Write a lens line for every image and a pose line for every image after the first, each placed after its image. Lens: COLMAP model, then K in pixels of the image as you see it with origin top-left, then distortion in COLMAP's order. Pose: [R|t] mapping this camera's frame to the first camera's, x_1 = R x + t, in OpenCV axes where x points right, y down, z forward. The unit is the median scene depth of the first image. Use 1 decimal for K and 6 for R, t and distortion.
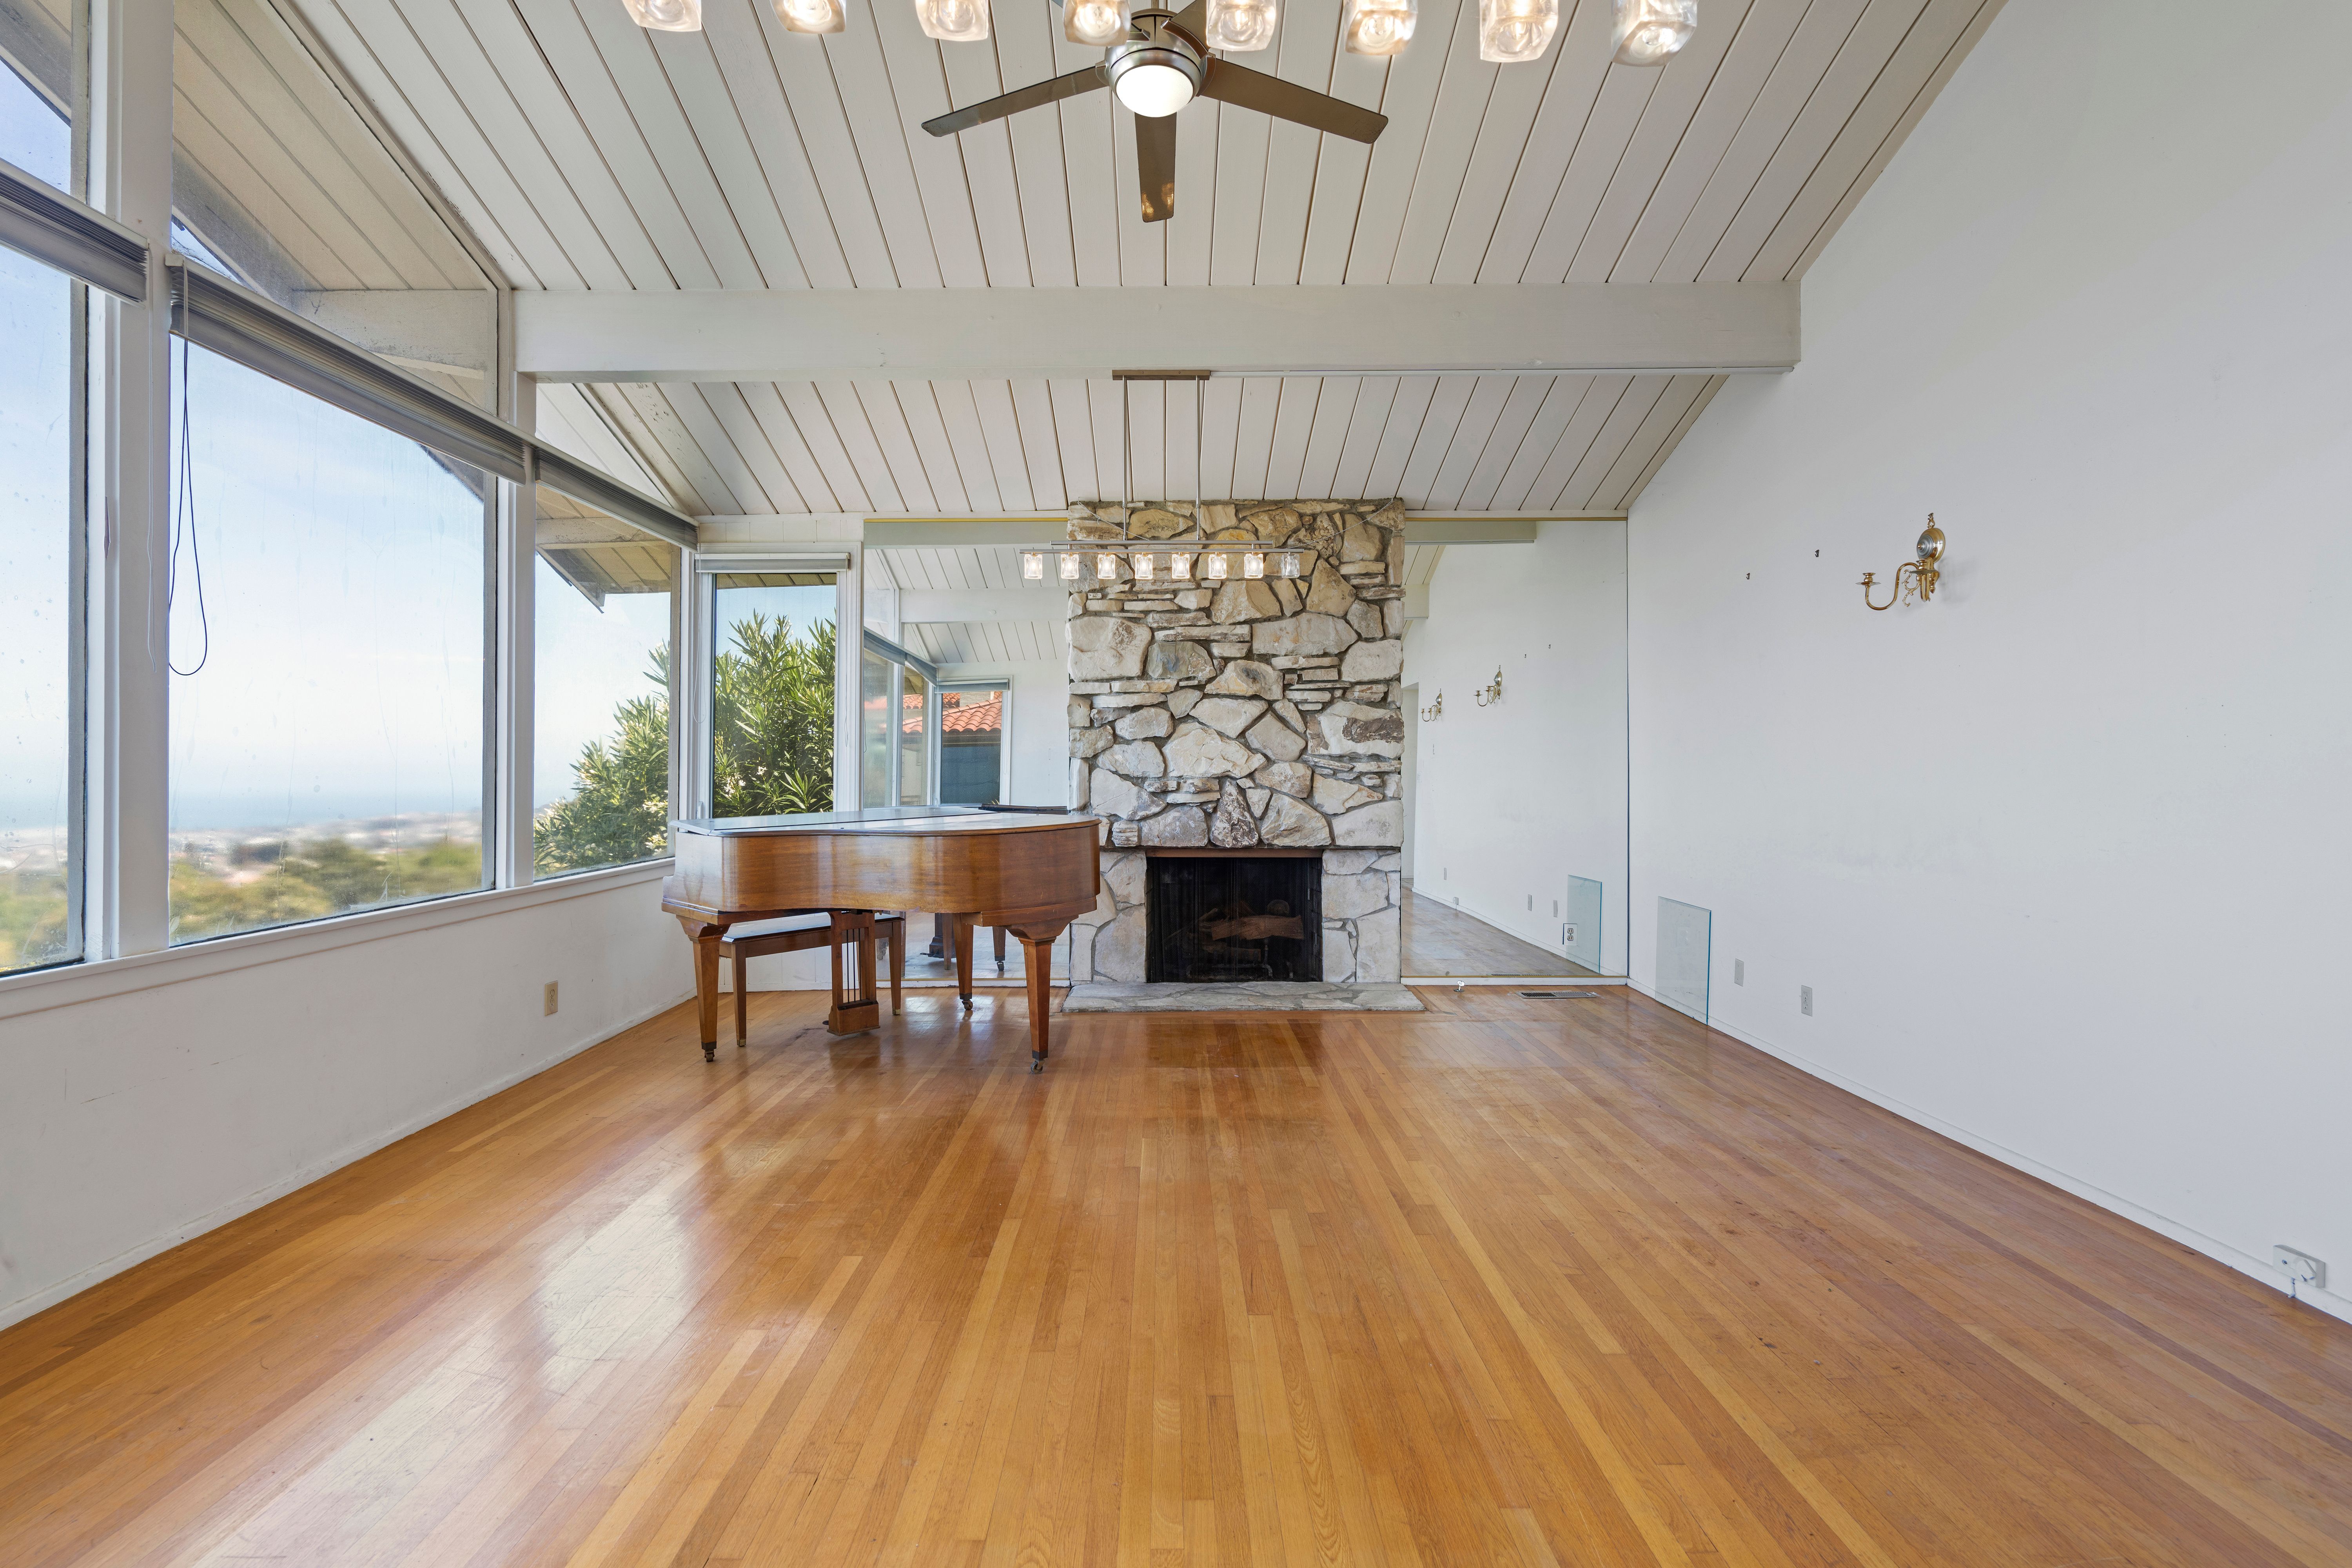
lens RADIAL K [[1085.0, 0, 1170.1], [0, 1085.0, 767.3], [0, 0, 1]] dist [-0.001222, 0.000078]
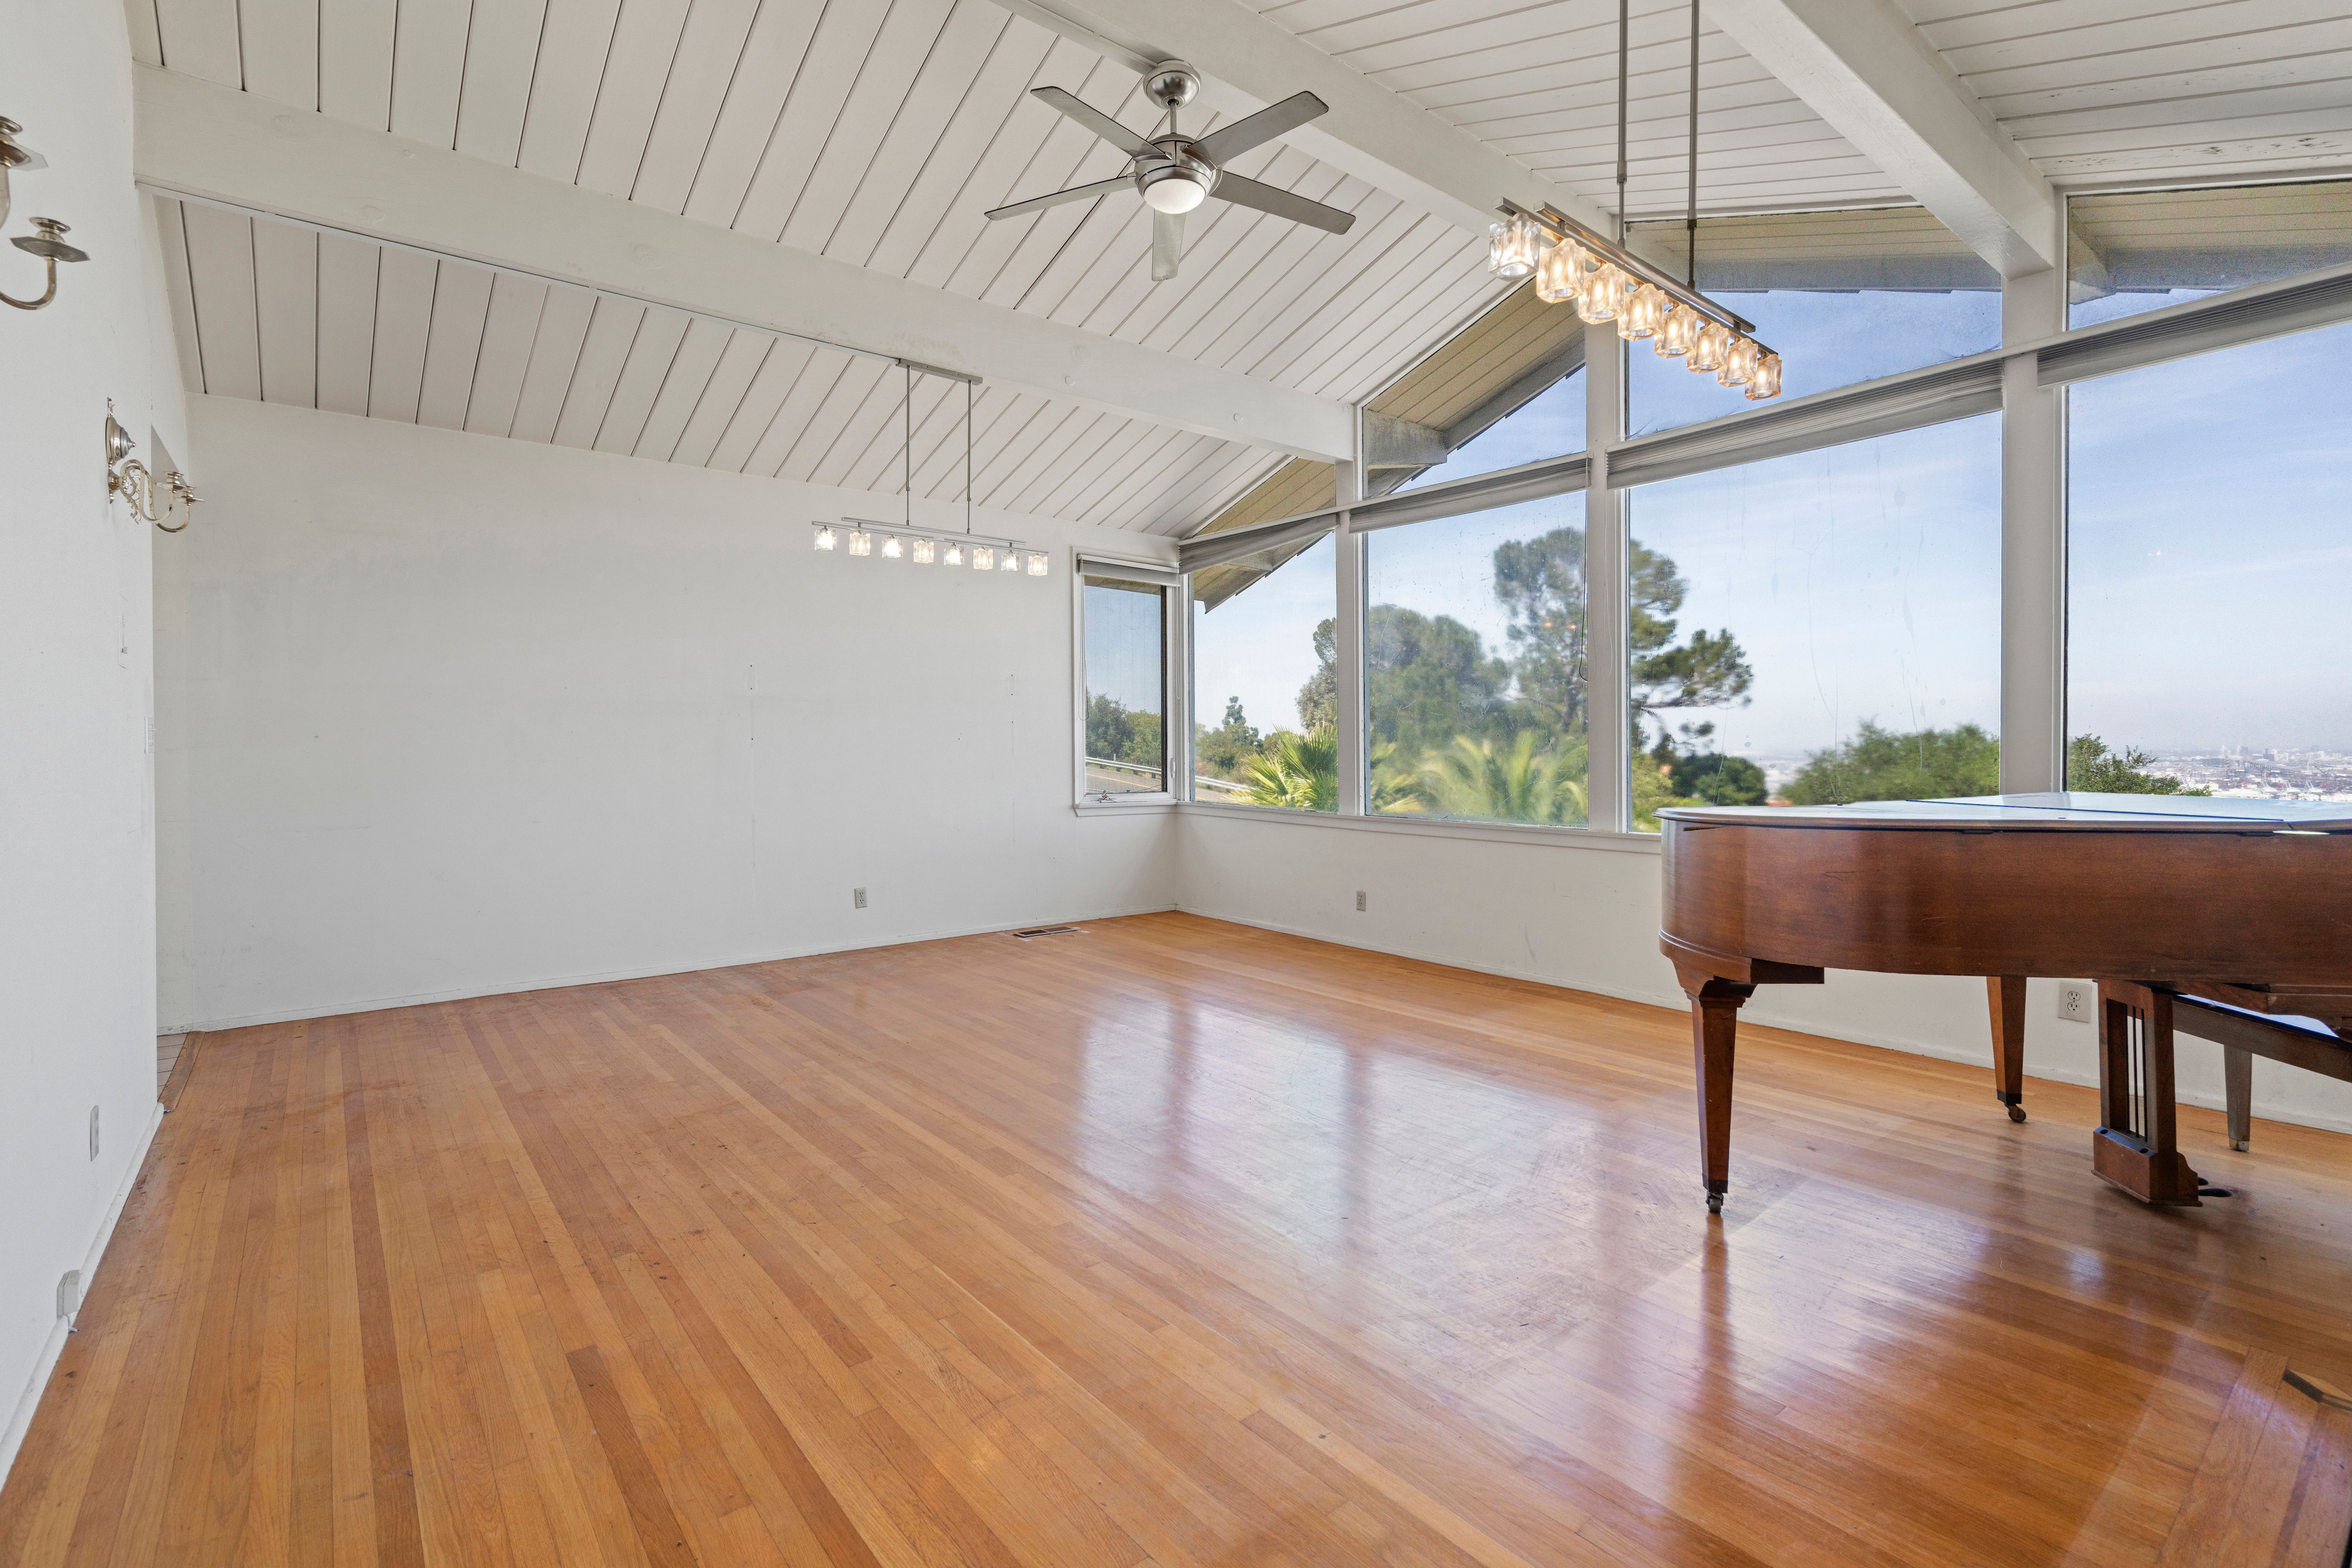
lens RADIAL K [[1085.0, 0, 1170.1], [0, 1085.0, 767.3], [0, 0, 1]] dist [-0.001222, 0.000078]
pose [[-0.788855, 0.017779, -0.614322, 0.367724], [0.008324, 0.999799, 0.018245, 0.009427], [0.614523, 0.009279, -0.788845, 0.953100]]
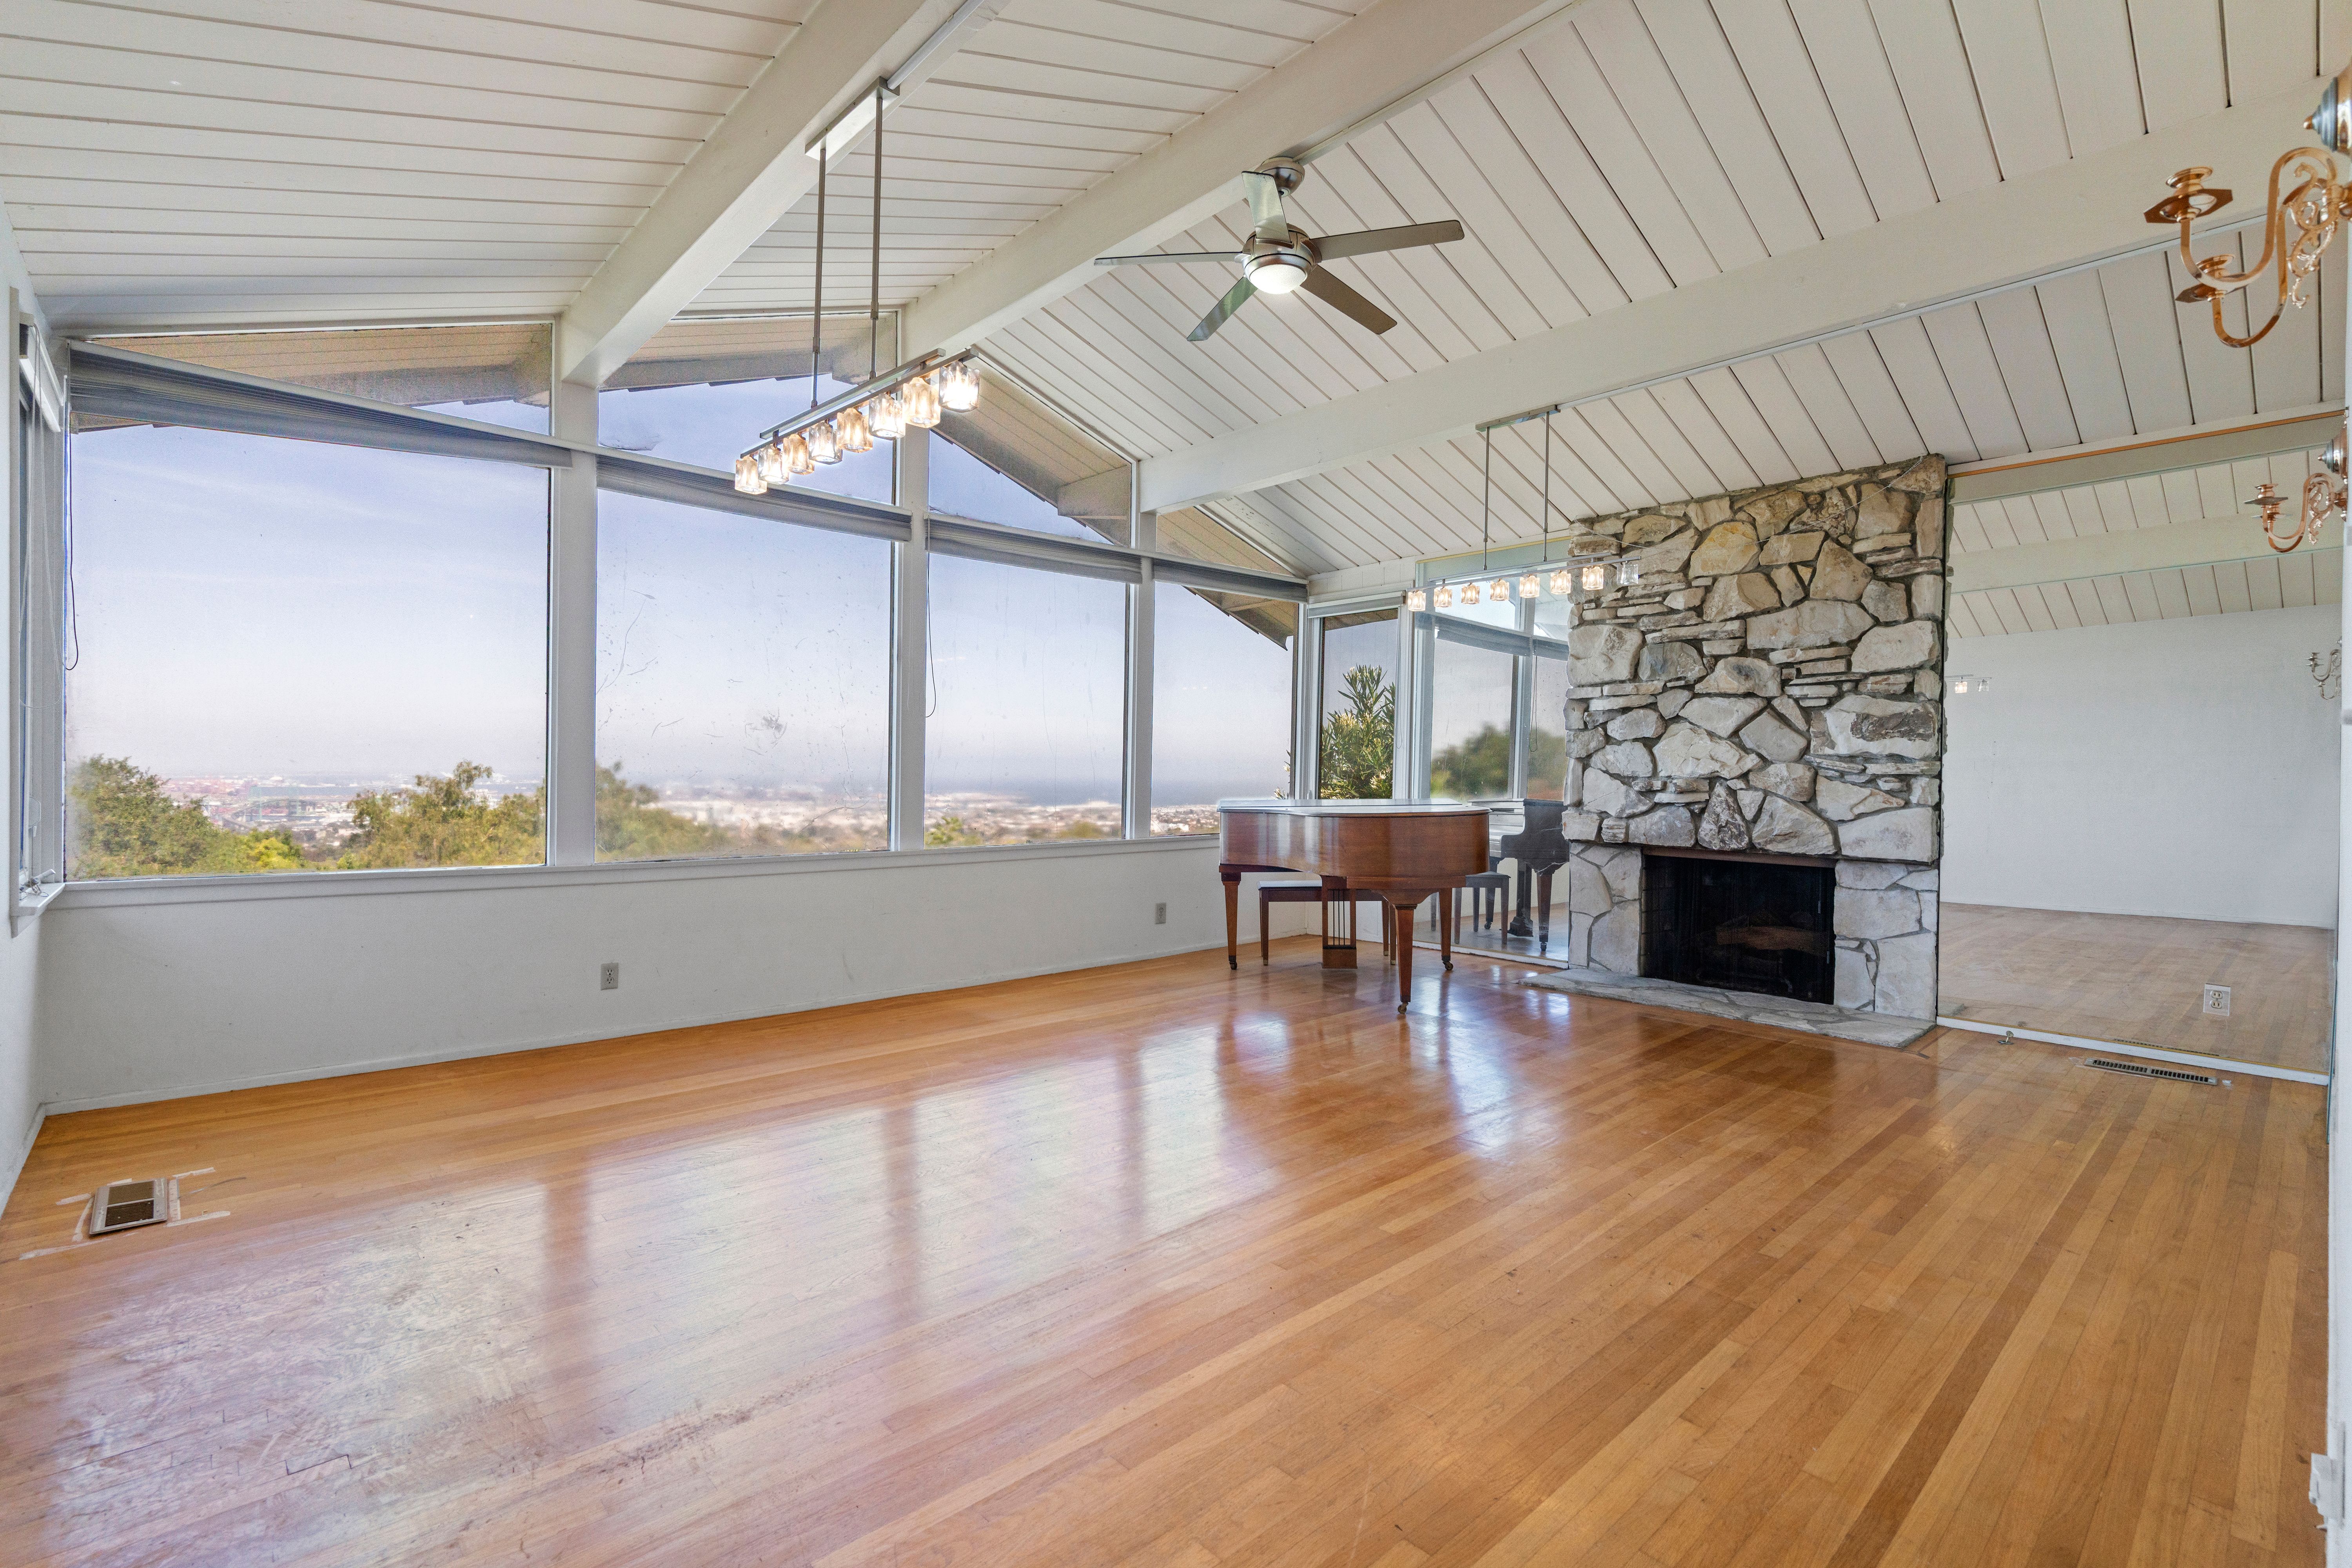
lens RADIAL K [[1057.0, 0, 1163.1], [0, 1057.0, 775.1], [0, 0, 1]] dist [0.000327, 0.000155]
pose [[0.670620, 0.013533, -0.741678, 0.424529], [-0.008408, 0.999908, 0.010643, 0.000708], [0.741754, -0.000901, 0.670672, -0.008797]]
